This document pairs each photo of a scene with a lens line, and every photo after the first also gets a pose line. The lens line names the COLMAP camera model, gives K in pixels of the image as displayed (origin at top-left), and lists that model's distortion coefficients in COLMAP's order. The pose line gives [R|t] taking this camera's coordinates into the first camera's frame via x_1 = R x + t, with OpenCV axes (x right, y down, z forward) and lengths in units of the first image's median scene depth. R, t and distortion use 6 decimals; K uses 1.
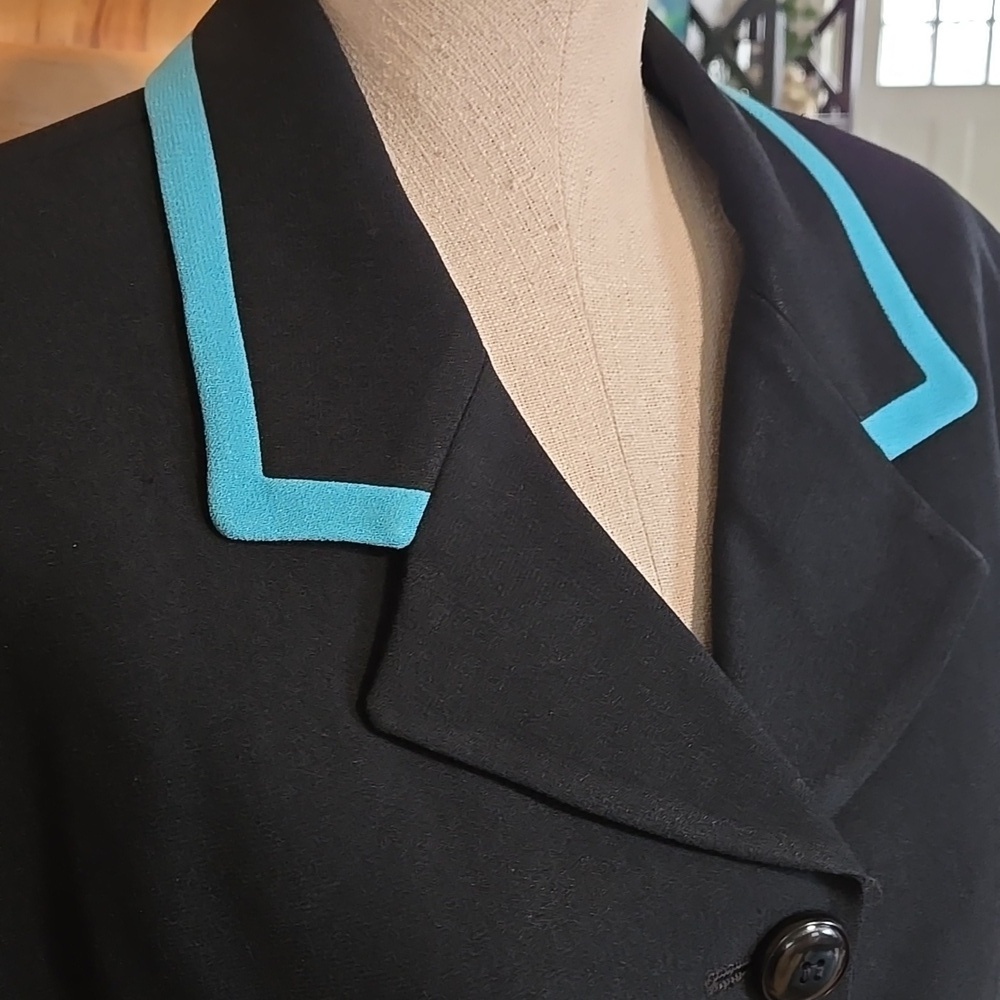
lens RADIAL K [[1442.0, 0, 499.9], [0, 1442.0, 499.9], [0, 0, 1]] dist [0.012840, 0.000000]
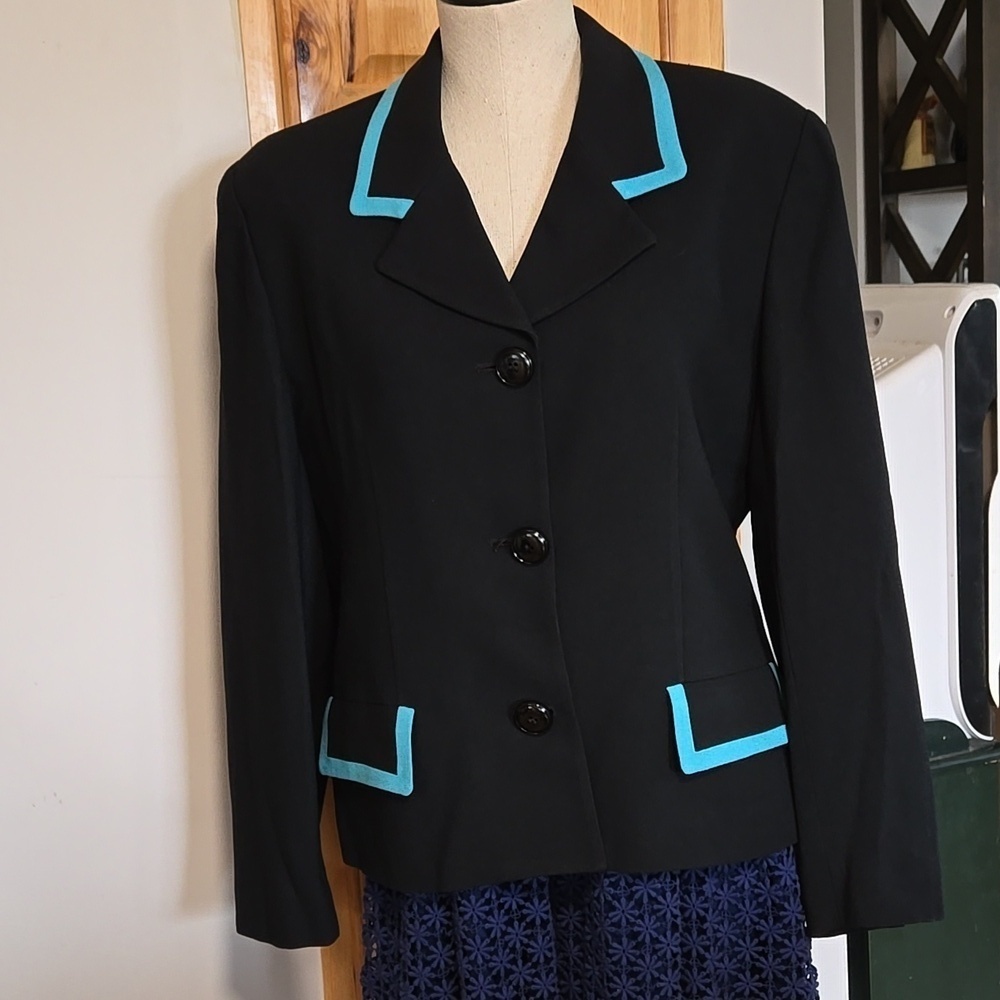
lens RADIAL K [[1442.0, 0, 500.2], [0, 1442.0, 499.5], [0, 0, 1]] dist [0.012840, 0.000000]
pose [[0.727672, 0.075713, -0.681734, 2.264188], [-0.093936, 0.995525, 0.010296, 0.586610], [0.679463, 0.056547, 0.731528, -1.098879]]
